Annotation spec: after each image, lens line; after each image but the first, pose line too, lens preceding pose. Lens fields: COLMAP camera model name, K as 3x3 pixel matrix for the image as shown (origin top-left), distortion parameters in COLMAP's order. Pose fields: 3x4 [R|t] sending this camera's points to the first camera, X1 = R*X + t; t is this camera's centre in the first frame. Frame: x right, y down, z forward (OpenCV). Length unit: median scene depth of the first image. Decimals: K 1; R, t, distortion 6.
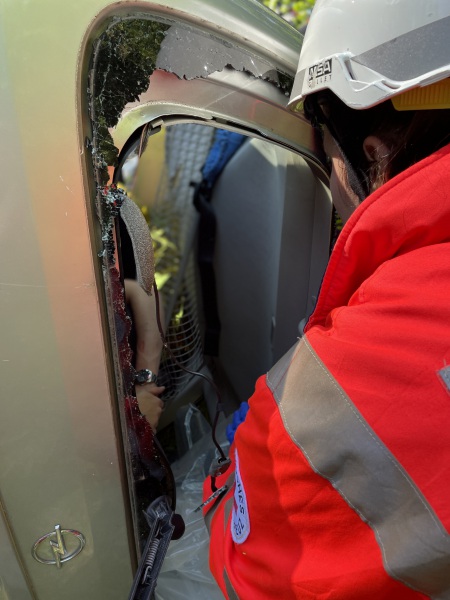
lens RADIAL K [[453.5, 0, 223.8], [0, 453.5, 300.0], [0, 0, 1]] dist [0.083494, -0.120194]
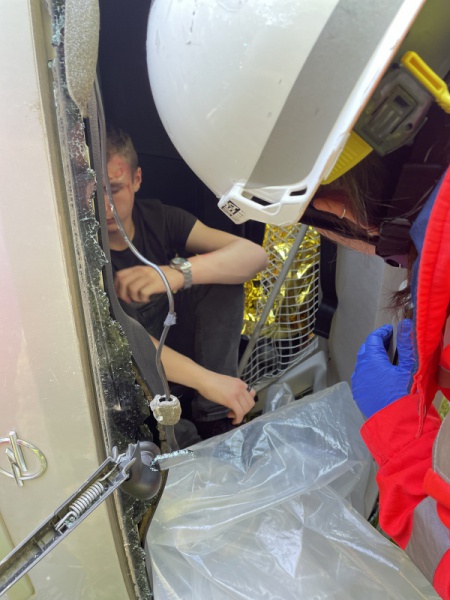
lens RADIAL K [[453.5, 0, 223.8], [0, 453.5, 300.0], [0, 0, 1]] dist [0.083494, -0.120194]
pose [[0.913062, 0.180312, -0.365795, 0.259789], [-0.182662, 0.982763, 0.028492, 0.162178], [0.364627, 0.040802, 0.930259, 0.353878]]
